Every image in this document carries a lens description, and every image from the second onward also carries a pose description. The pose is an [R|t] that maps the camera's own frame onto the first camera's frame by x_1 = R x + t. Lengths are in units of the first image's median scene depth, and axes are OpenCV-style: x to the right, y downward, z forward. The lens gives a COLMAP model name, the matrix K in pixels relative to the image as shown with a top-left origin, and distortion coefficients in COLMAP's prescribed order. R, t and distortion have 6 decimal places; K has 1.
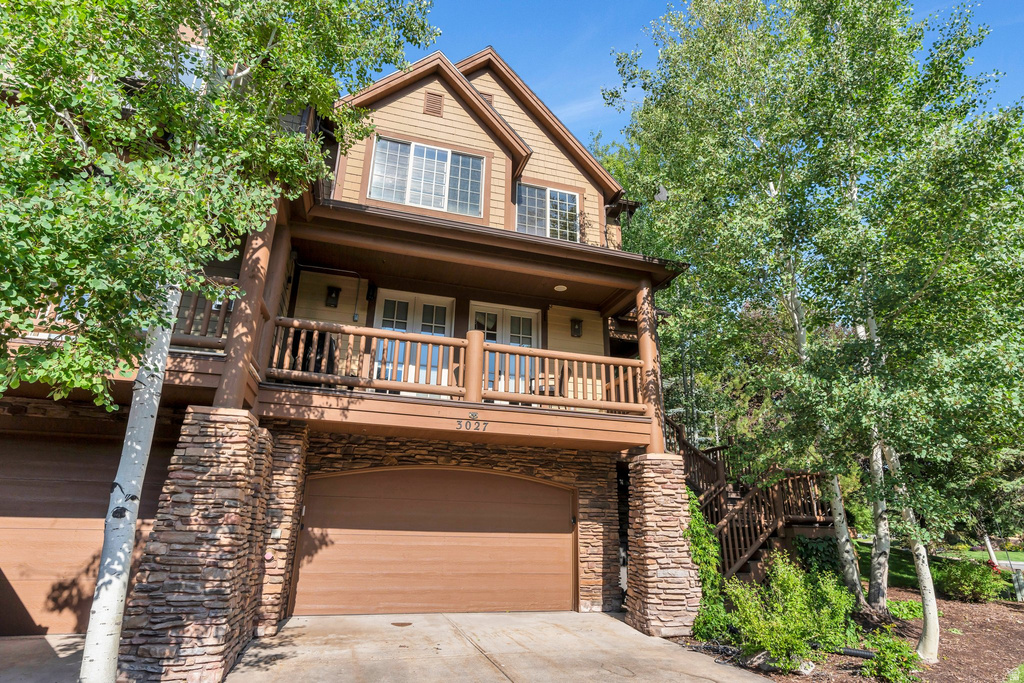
lens RADIAL K [[551.9, 0, 512.9], [0, 551.9, 371.6], [0, 0, 1]] dist [-0.000195, 0.002345]
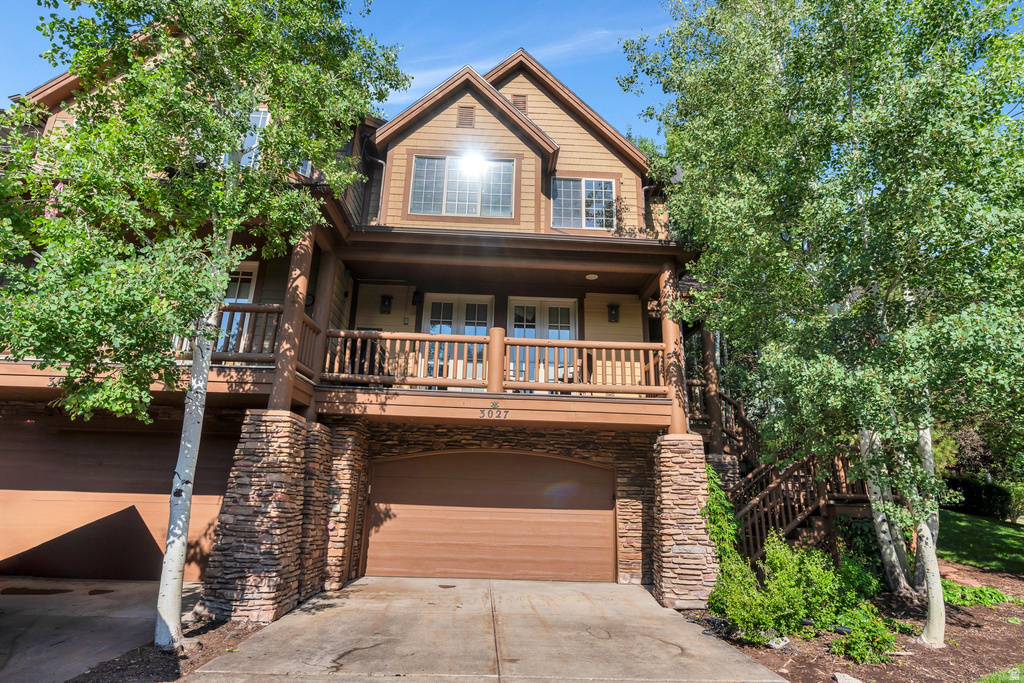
lens RADIAL K [[551.9, 0, 512.9], [0, 551.9, 371.6], [0, 0, 1]] dist [-0.000195, 0.002345]
pose [[0.968639, -0.051246, -0.243129, 0.223321], [0.061580, 0.997485, 0.035093, -0.022529], [0.240719, -0.048964, 0.969359, -0.062859]]
